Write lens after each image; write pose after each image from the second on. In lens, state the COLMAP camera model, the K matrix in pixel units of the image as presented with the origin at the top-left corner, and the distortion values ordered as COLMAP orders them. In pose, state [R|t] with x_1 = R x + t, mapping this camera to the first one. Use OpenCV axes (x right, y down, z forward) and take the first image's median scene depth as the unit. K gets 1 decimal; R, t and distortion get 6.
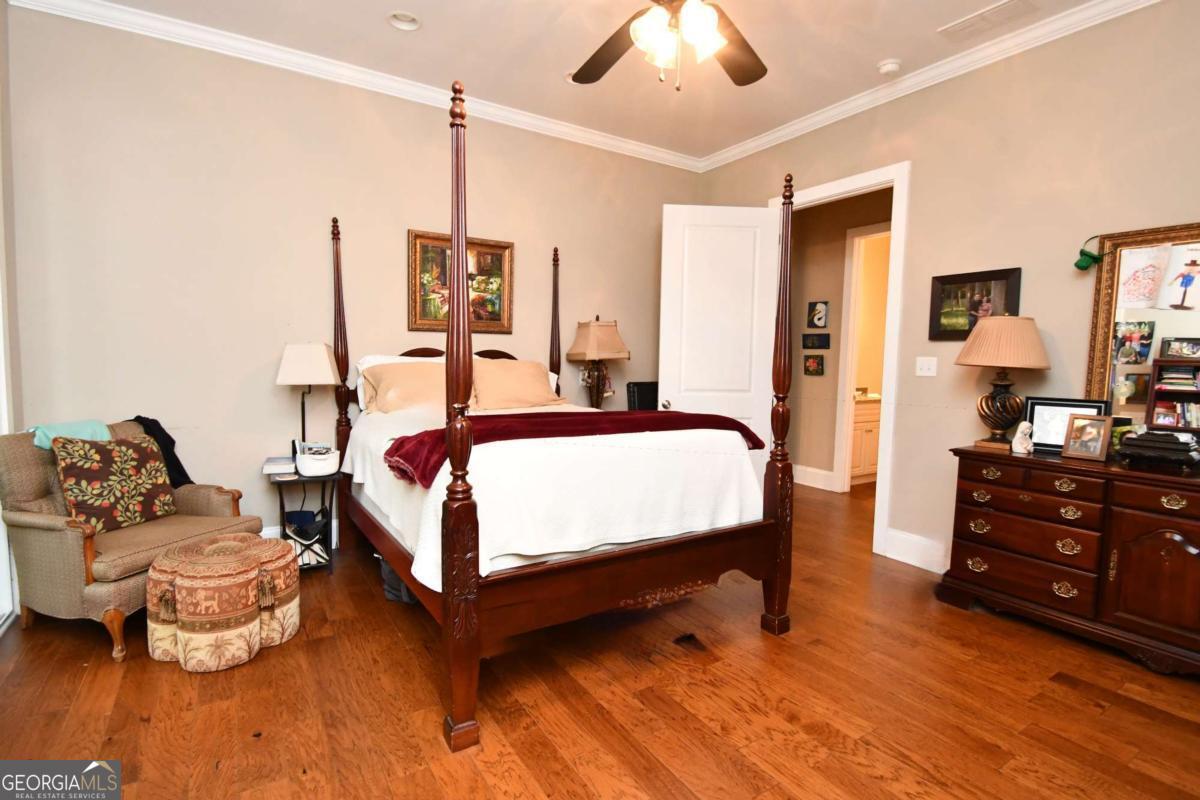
lens RADIAL K [[555.1, 0, 600.0], [0, 555.1, 400.0], [0, 0, 1]] dist [-0.001507, -0.000012]
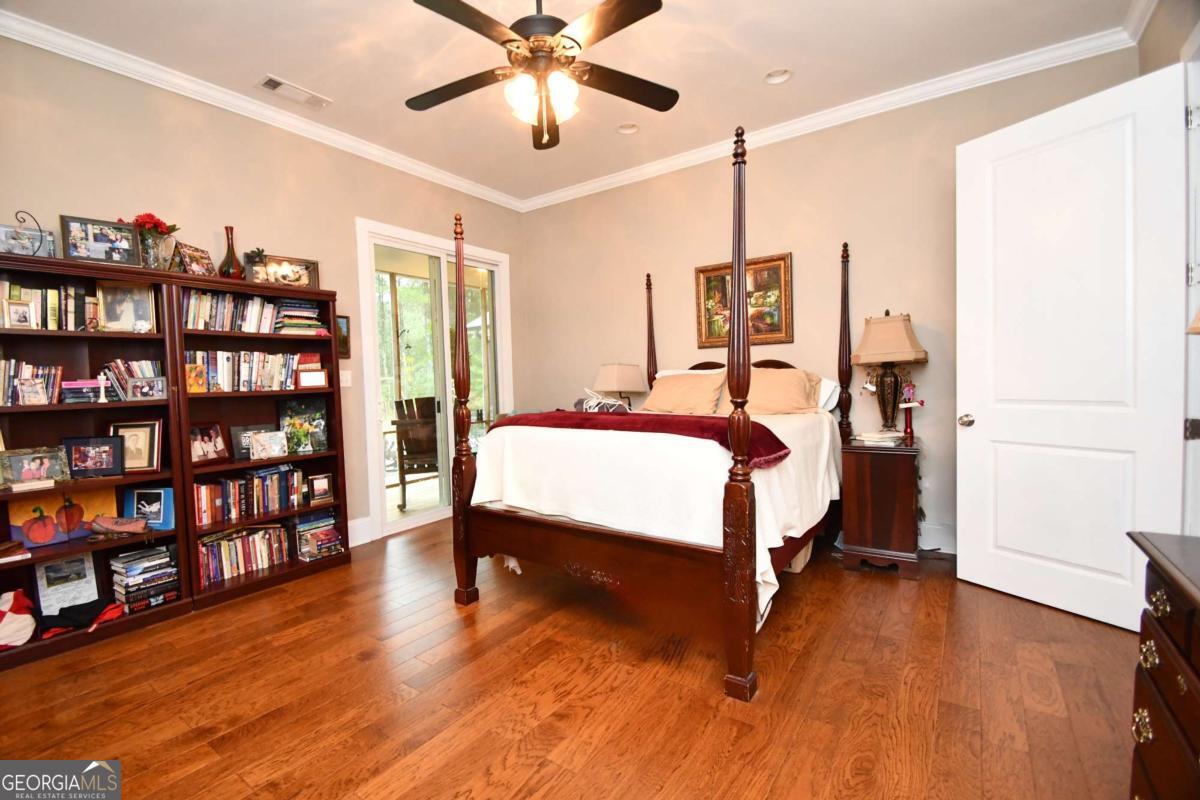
lens RADIAL K [[524.5, 0, 600.0], [0, 524.5, 400.0], [0, 0, 1]] dist [0.000607, -0.009980]
pose [[0.385465, 0.008901, -0.922679, 0.627349], [-0.035699, 0.999349, -0.005273, 0.002215], [0.922032, 0.034972, 0.385532, 0.343289]]
